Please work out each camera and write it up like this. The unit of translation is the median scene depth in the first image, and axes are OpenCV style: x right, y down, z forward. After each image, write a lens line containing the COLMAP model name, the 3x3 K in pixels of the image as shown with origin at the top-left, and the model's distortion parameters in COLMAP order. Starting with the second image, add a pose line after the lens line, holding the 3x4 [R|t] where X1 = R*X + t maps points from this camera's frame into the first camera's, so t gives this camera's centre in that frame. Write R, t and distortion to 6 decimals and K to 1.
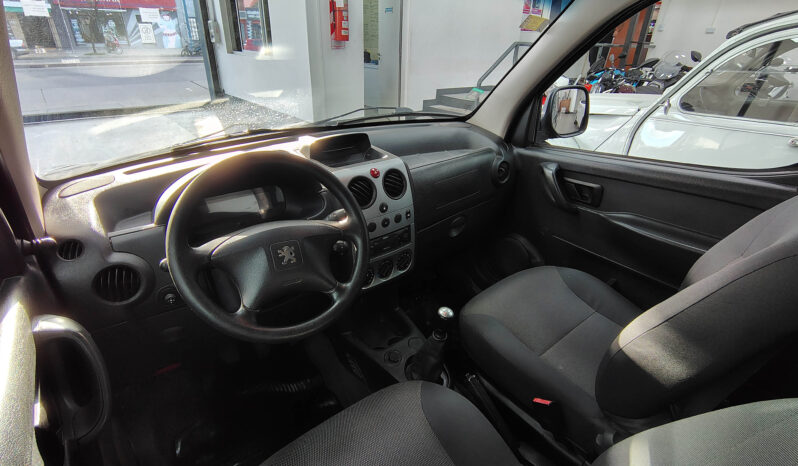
lens RADIAL K [[373.0, 0, 391.1], [0, 373.0, 232.1], [0, 0, 1]] dist [-0.003785, -0.000163]
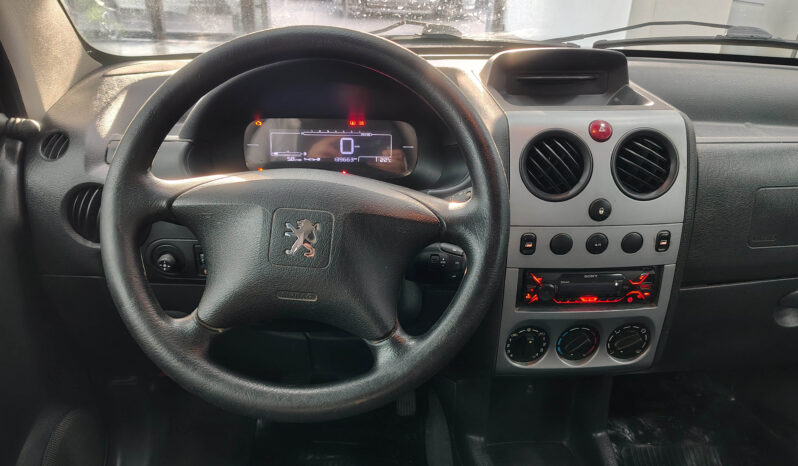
lens RADIAL K [[576.0, 0, 401.8], [0, 576.0, 226.8], [0, 0, 1]] dist [0.002068, -0.001683]
pose [[0.833626, 0.248501, -0.493269, 0.124190], [-0.264367, 0.963646, 0.038689, -0.009432], [0.484951, 0.098152, 0.869016, 0.278016]]
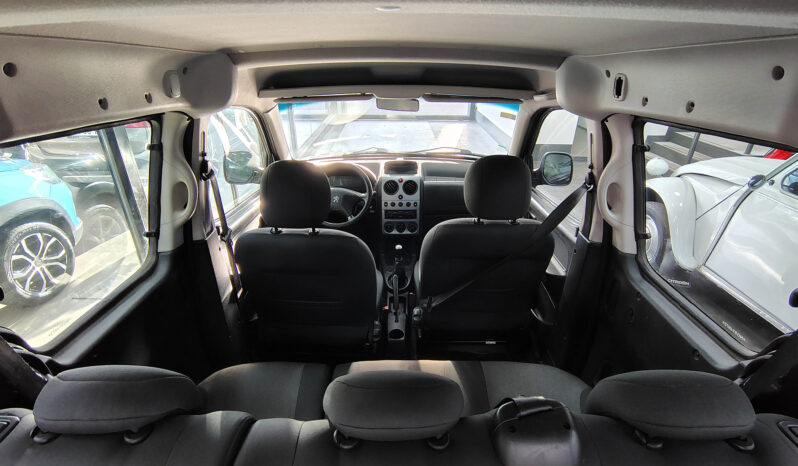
lens RADIAL K [[373.0, 0, 401.2], [0, 373.0, 236.9], [0, 0, 1]] dist [-0.003785, -0.000163]
pose [[0.799544, 0.270900, -0.536043, 1.156502], [-0.276413, 0.958336, 0.072025, -0.001438], [0.533221, 0.090582, 0.841112, -0.752361]]
